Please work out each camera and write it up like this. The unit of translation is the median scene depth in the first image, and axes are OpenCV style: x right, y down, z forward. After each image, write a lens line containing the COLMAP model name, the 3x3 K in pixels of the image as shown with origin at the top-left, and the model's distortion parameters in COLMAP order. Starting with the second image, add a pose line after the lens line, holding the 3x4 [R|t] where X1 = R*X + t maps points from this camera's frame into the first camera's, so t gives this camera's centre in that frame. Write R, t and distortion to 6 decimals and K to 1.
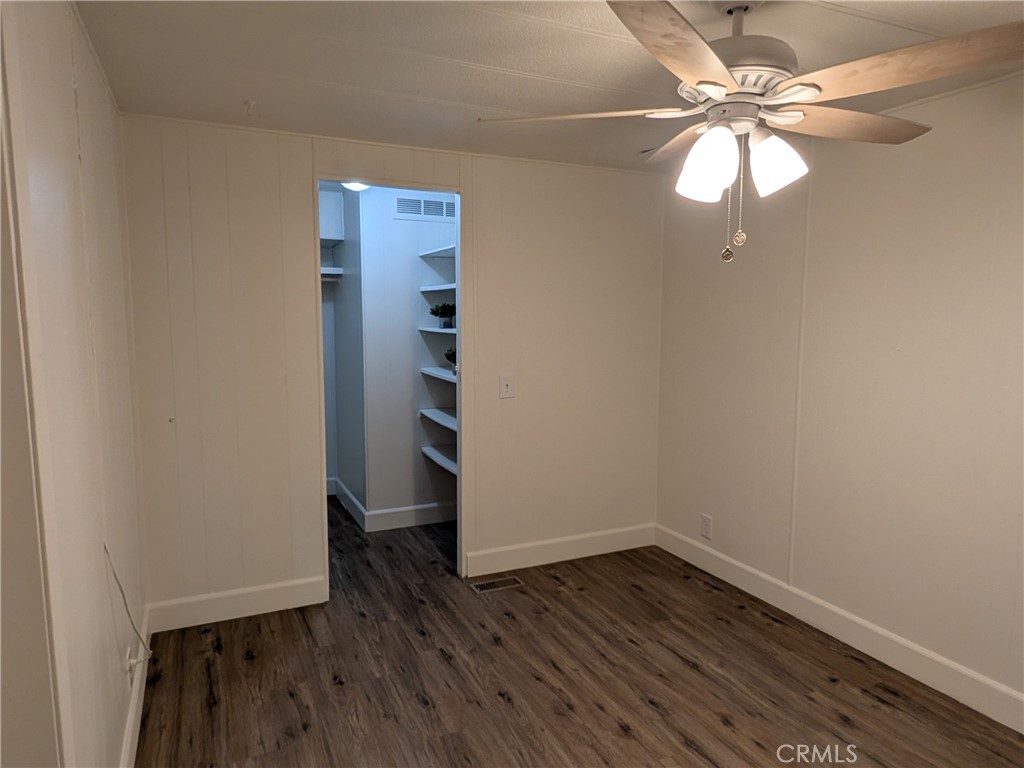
lens RADIAL K [[643.1, 0, 513.3], [0, 643.1, 385.9], [0, 0, 1]] dist [0.005089, -0.000936]
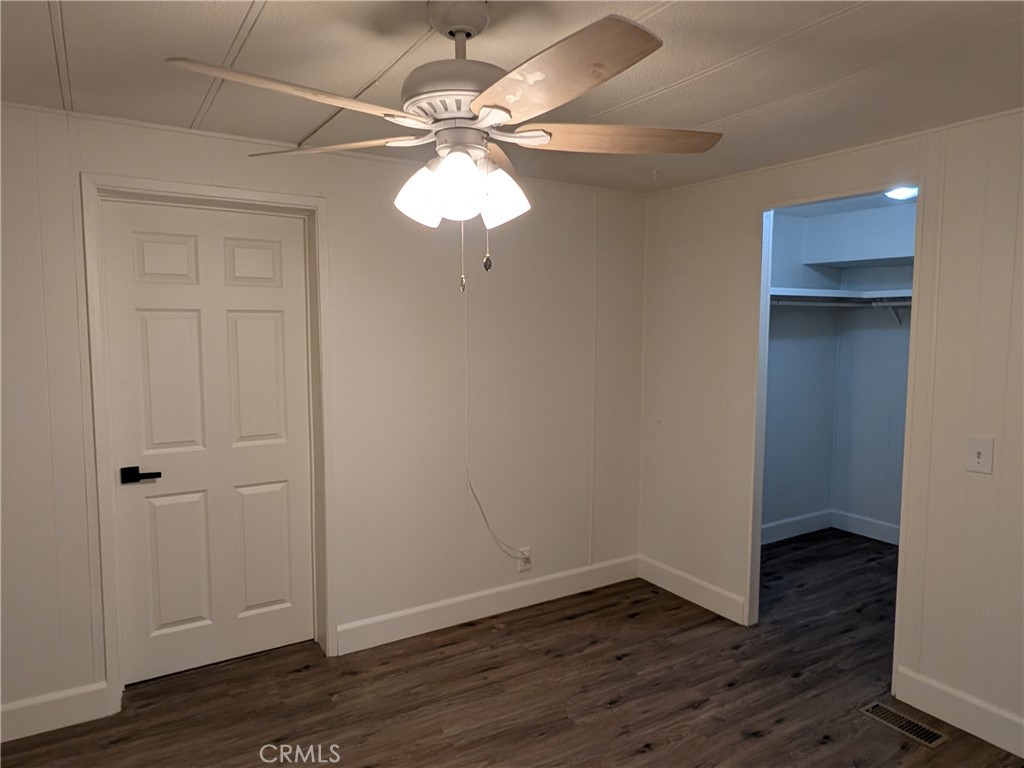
lens RADIAL K [[661.8, 0, 510.7], [0, 661.8, 380.4], [0, 0, 1]] dist [0.008682, -0.003417]
pose [[0.133734, 0.084723, -0.987389, 0.742213], [-0.113161, 0.991128, 0.069717, -0.088745], [0.984535, 0.102410, 0.142135, 0.505370]]
